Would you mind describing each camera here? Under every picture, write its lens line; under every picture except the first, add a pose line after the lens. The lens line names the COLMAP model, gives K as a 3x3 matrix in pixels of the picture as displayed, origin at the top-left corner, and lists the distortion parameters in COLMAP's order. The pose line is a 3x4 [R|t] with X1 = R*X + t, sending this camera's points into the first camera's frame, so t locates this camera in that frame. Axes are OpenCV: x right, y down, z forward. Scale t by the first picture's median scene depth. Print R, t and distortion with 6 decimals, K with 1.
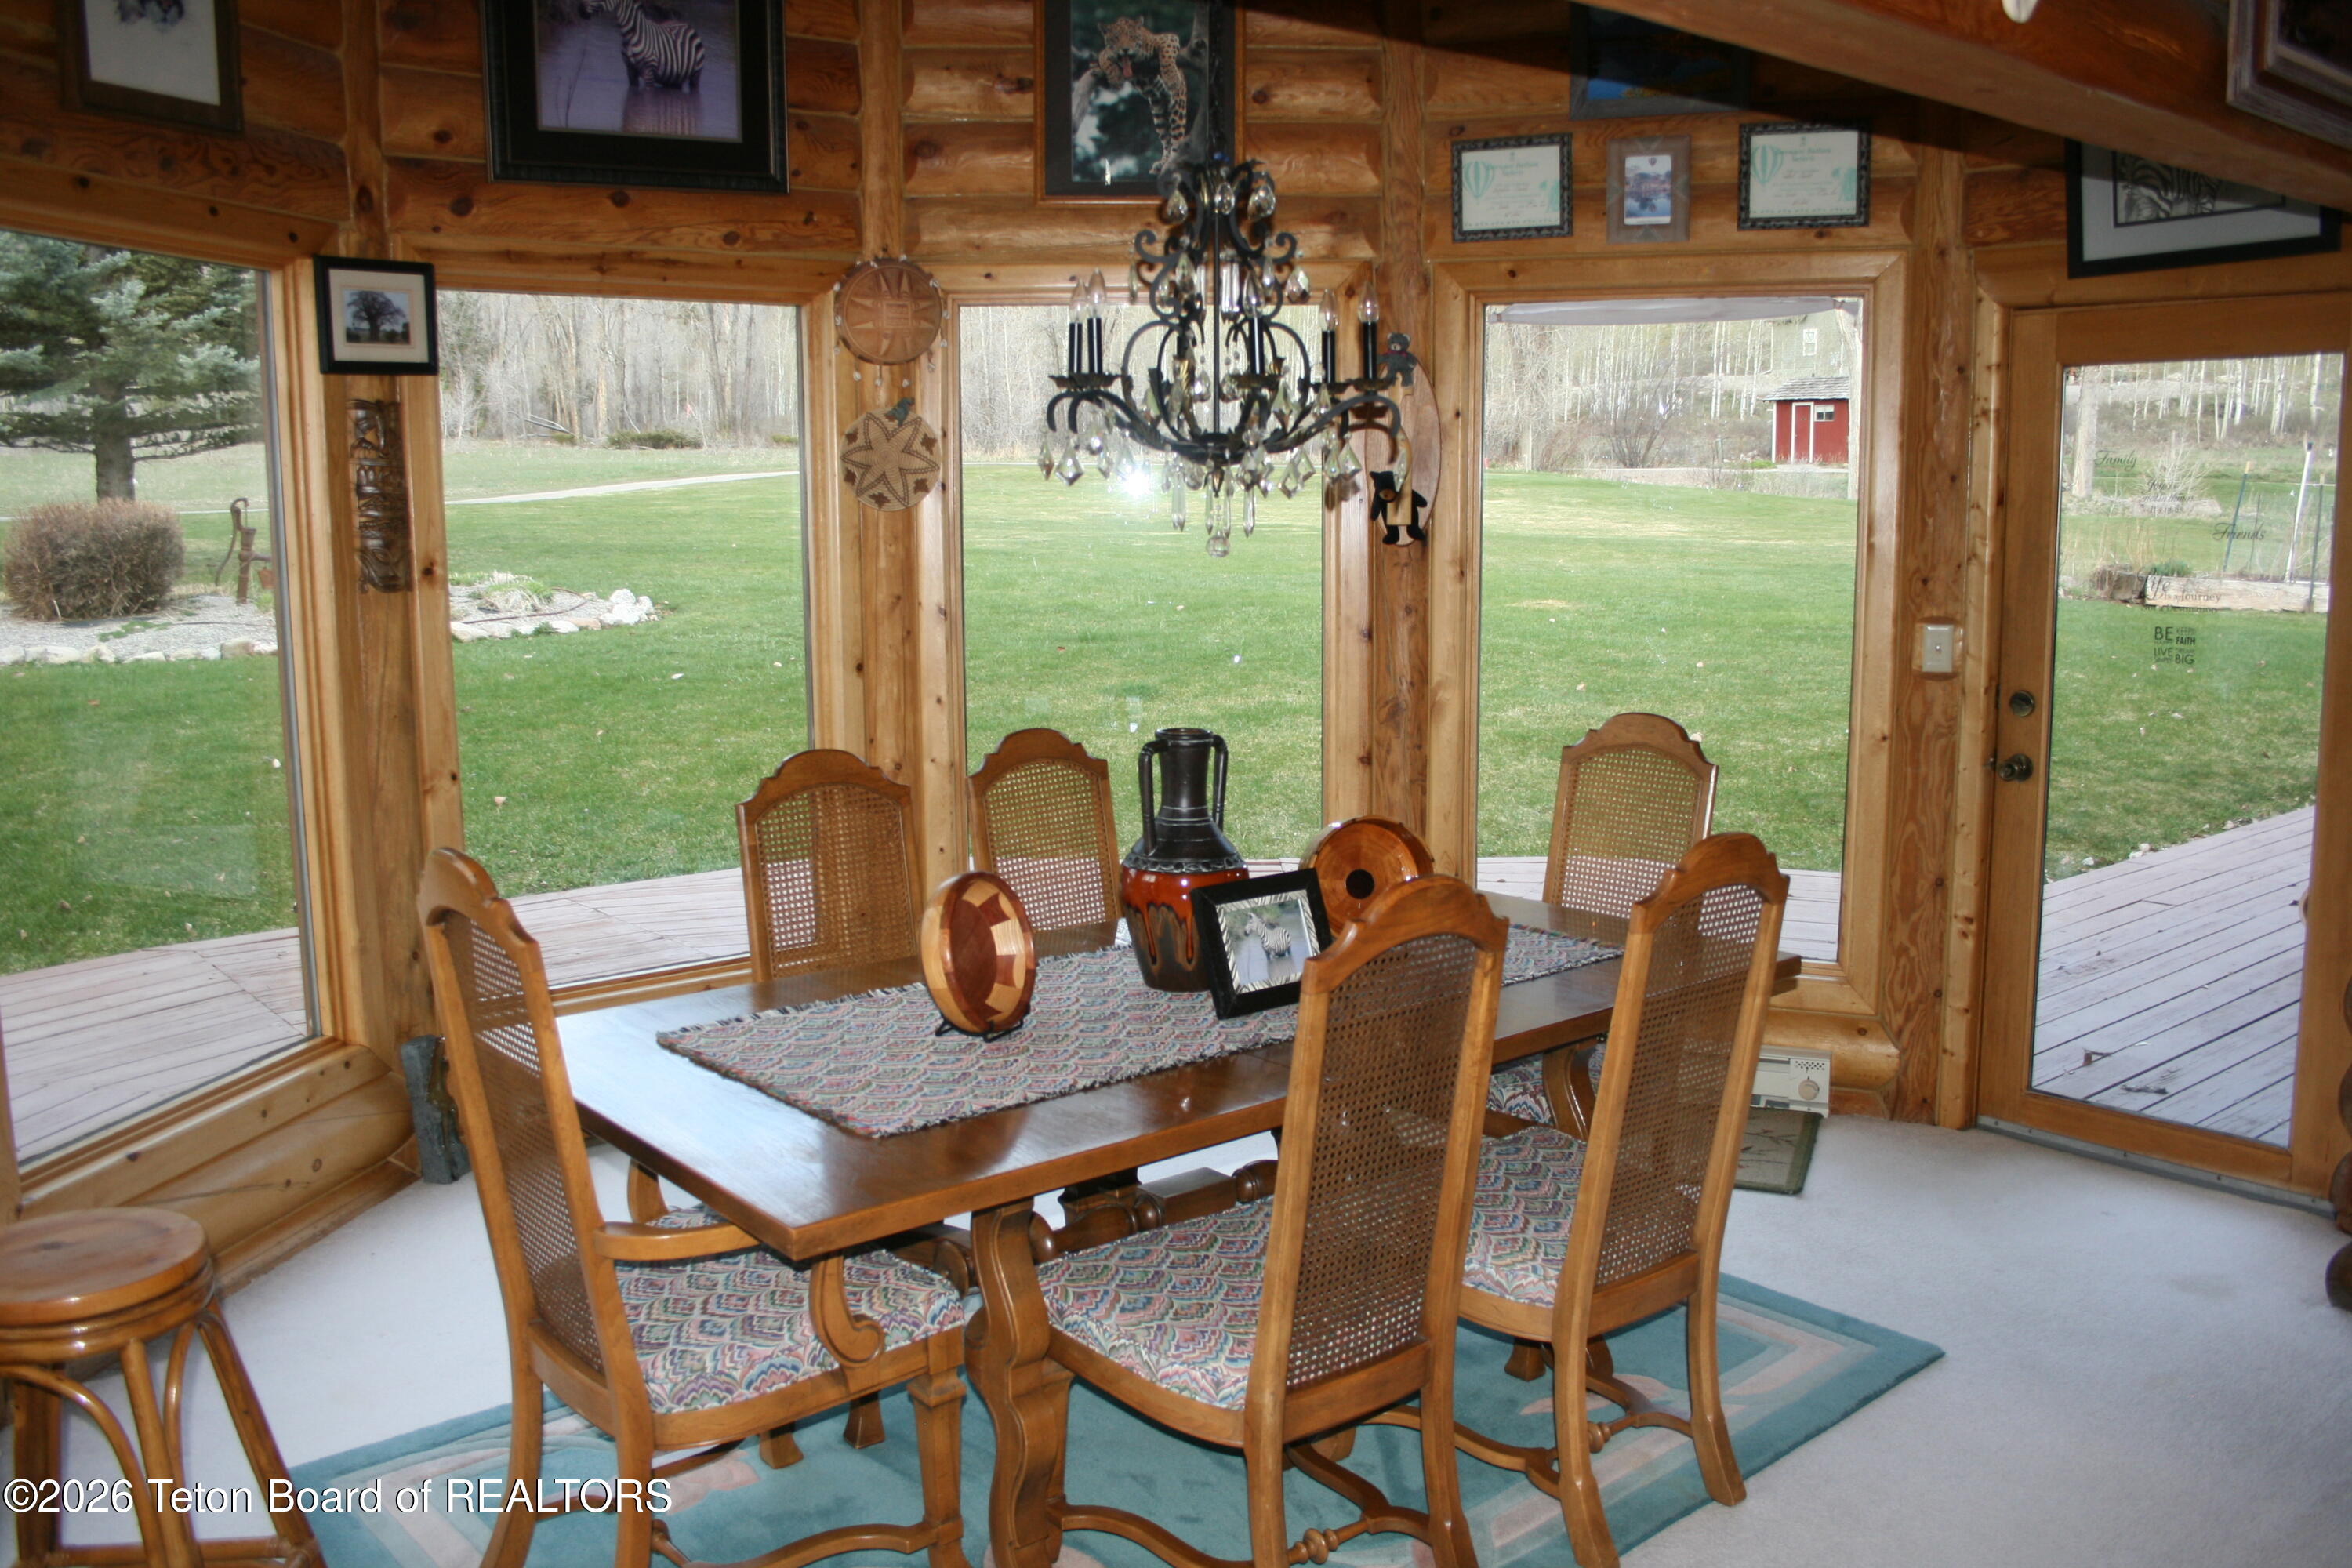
lens RADIAL K [[1974.5, 0, 1176.0], [0, 1974.5, 784.0], [0, 0, 1]] dist [-0.162487, 0.150883]
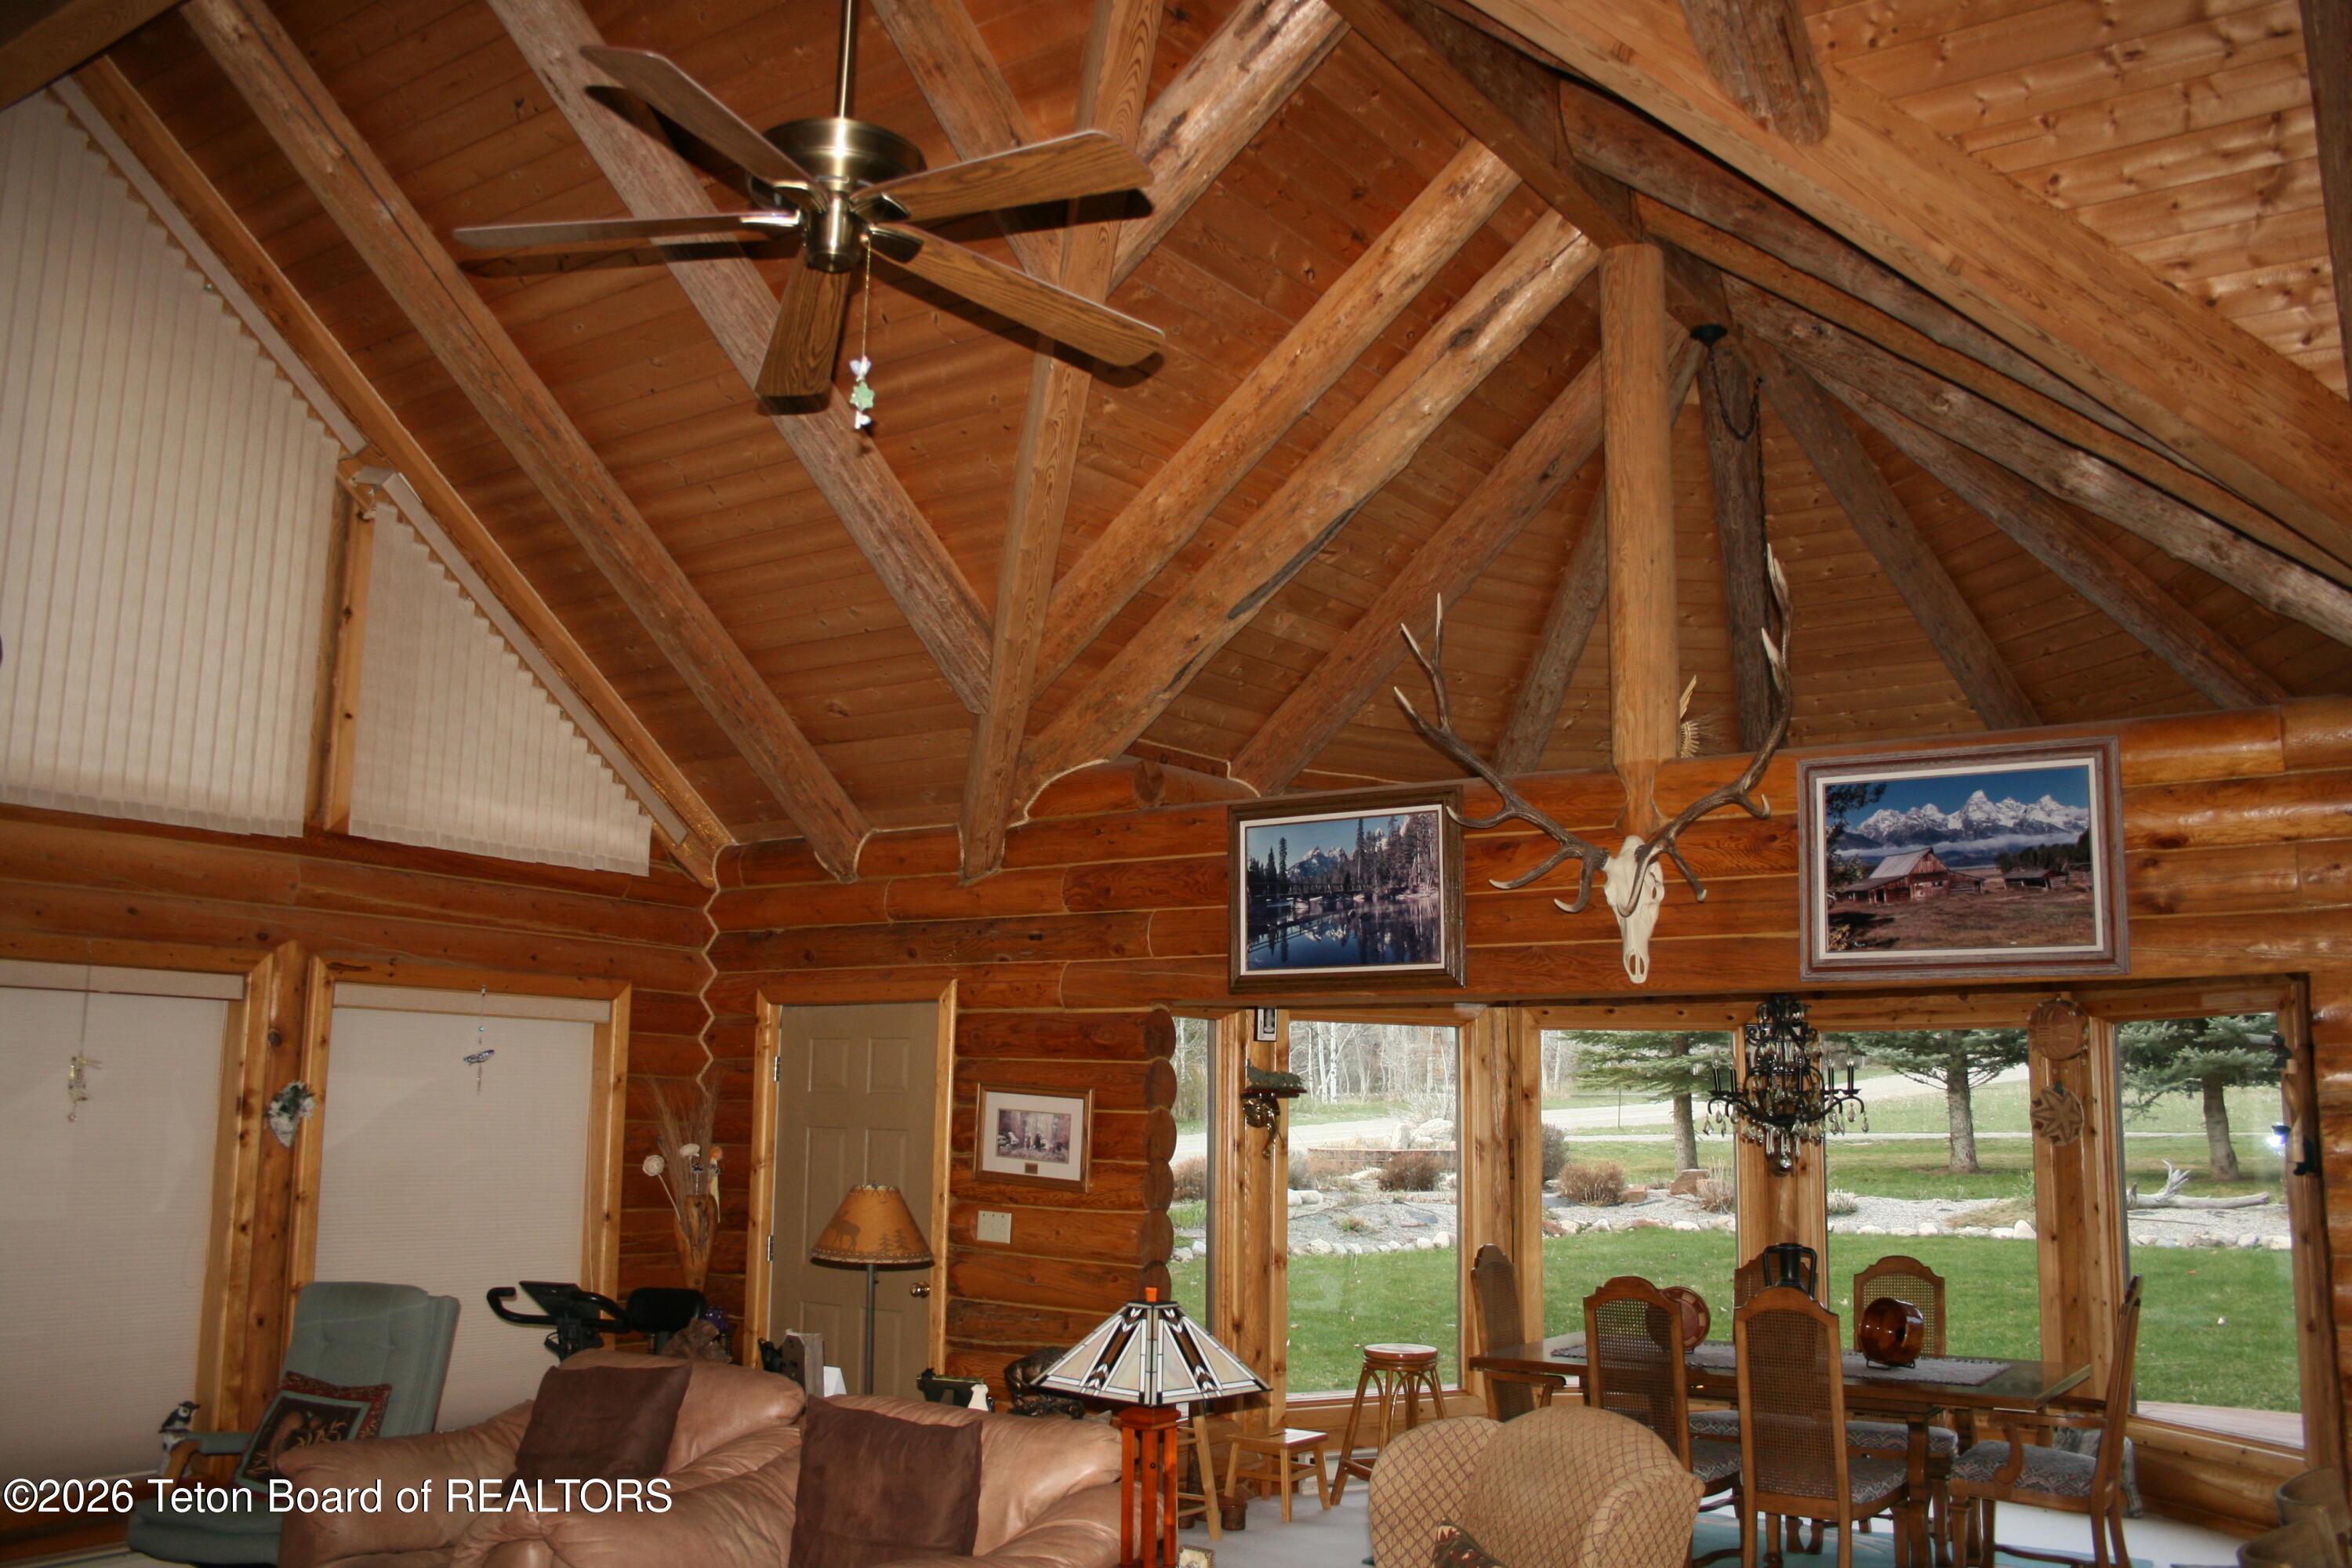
lens RADIAL K [[1974.5, 0, 1176.0], [0, 1974.5, 784.0], [0, 0, 1]] dist [-0.162487, 0.150883]
pose [[0.253206, -0.149862, -0.955734, 1.555675], [-0.160295, 0.967773, -0.194217, 0.004639], [0.954040, 0.202377, 0.221024, -0.208591]]
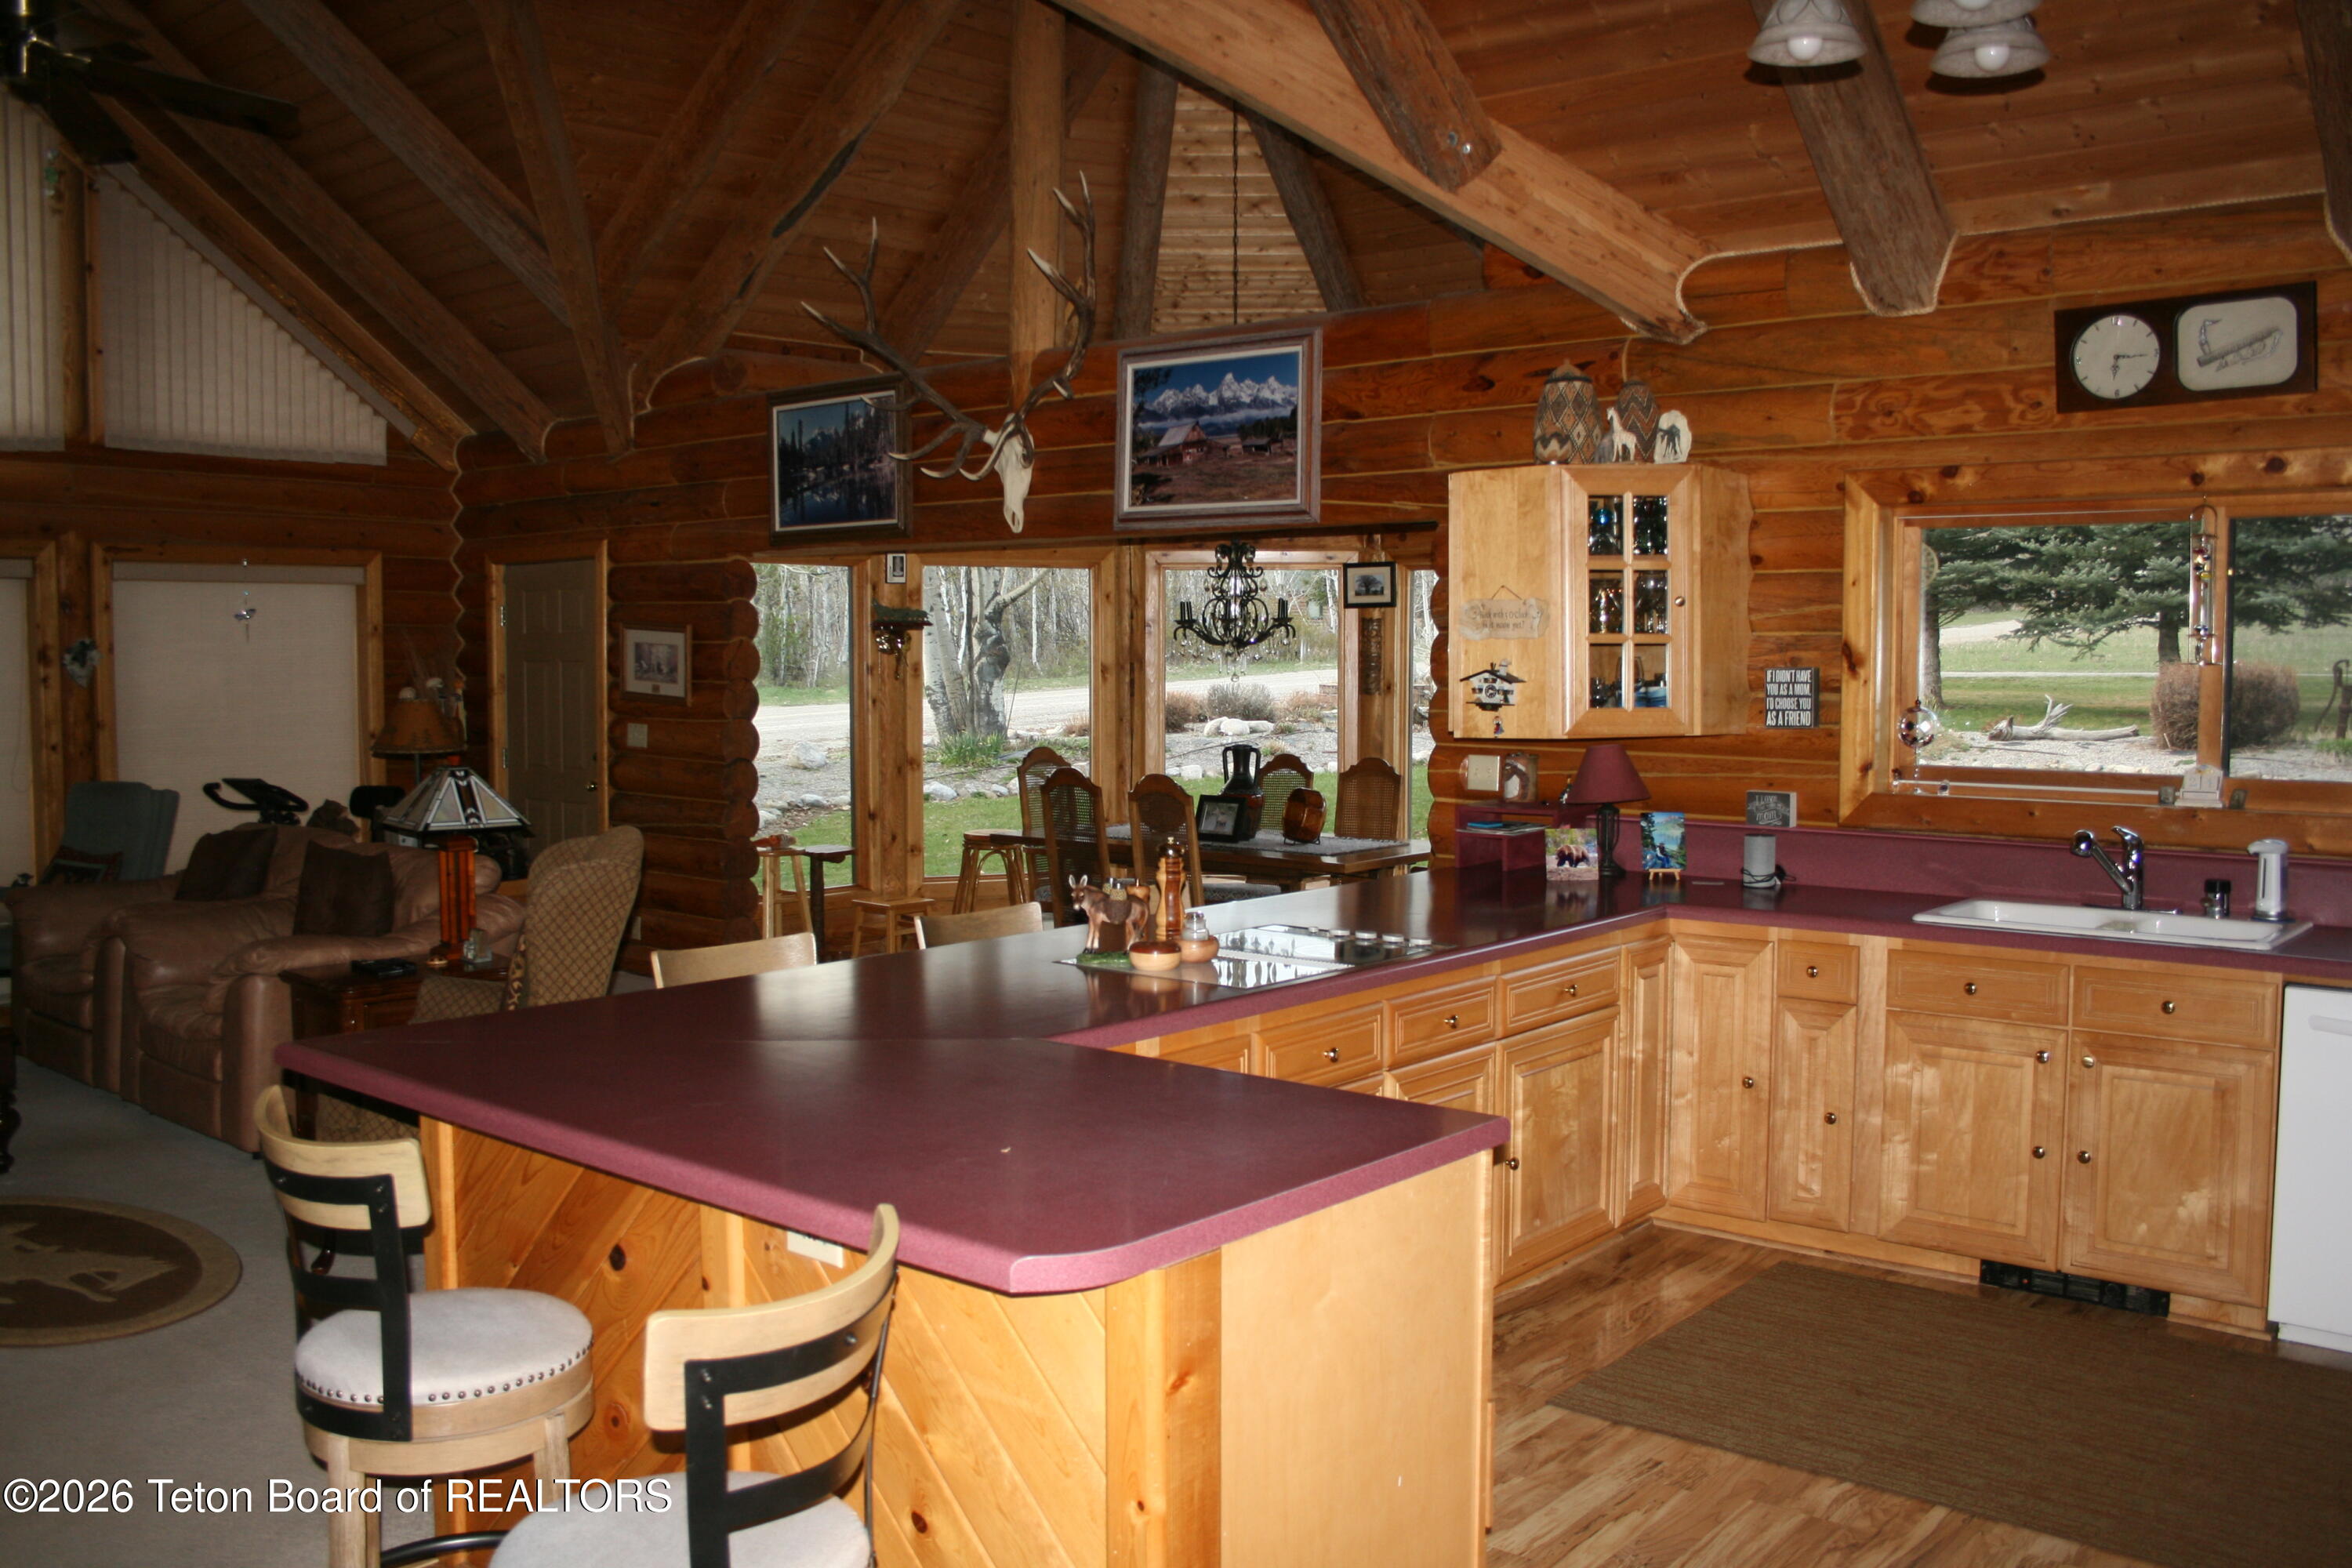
lens RADIAL K [[1974.5, 0, 1176.0], [0, 1974.5, 784.0], [0, 0, 1]] dist [-0.162487, 0.150883]
pose [[0.160092, 0.070161, -0.984605, 2.076706], [-0.149100, 0.987745, 0.046142, -0.066019], [0.975777, 0.139417, 0.168591, 0.346531]]
